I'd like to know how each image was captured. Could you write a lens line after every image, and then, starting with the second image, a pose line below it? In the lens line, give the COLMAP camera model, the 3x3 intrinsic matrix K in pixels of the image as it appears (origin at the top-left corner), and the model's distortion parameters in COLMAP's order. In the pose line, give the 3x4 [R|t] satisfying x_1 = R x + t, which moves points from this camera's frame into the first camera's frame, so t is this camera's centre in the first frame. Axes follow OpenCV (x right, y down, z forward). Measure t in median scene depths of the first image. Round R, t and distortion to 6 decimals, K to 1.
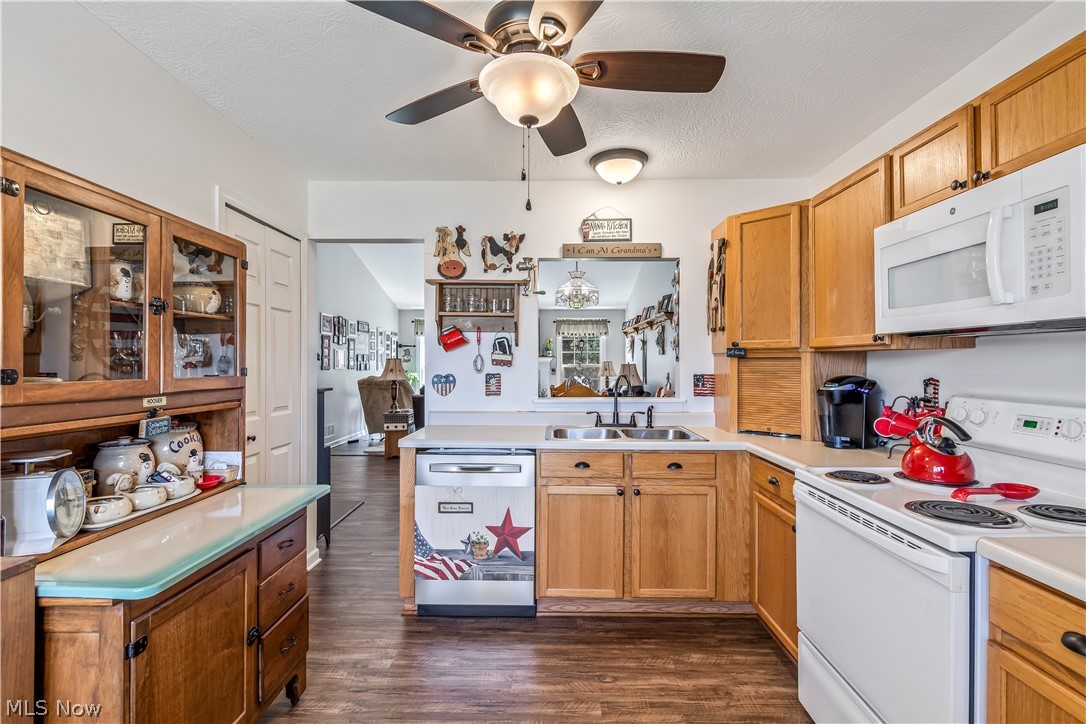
lens RADIAL K [[502.4, 0, 543.0], [0, 502.4, 362.0], [0, 0, 1]] dist [0.003376, -0.005743]
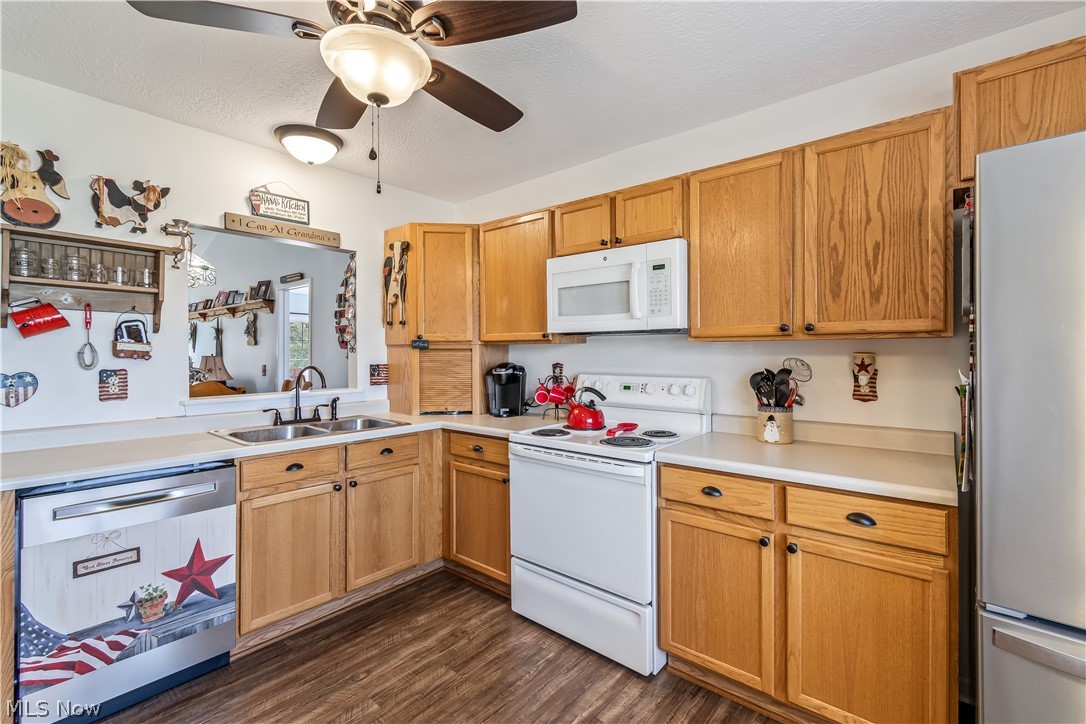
lens RADIAL K [[481.6, 0, 545.5], [0, 481.6, 352.0], [0, 0, 1]] dist [0.001277, -0.000446]
pose [[0.630696, -0.001410, 0.776029, -0.308484], [0.003316, 0.999994, -0.000879, 0.000454], [-0.776023, 0.003128, 0.630697, 0.103438]]
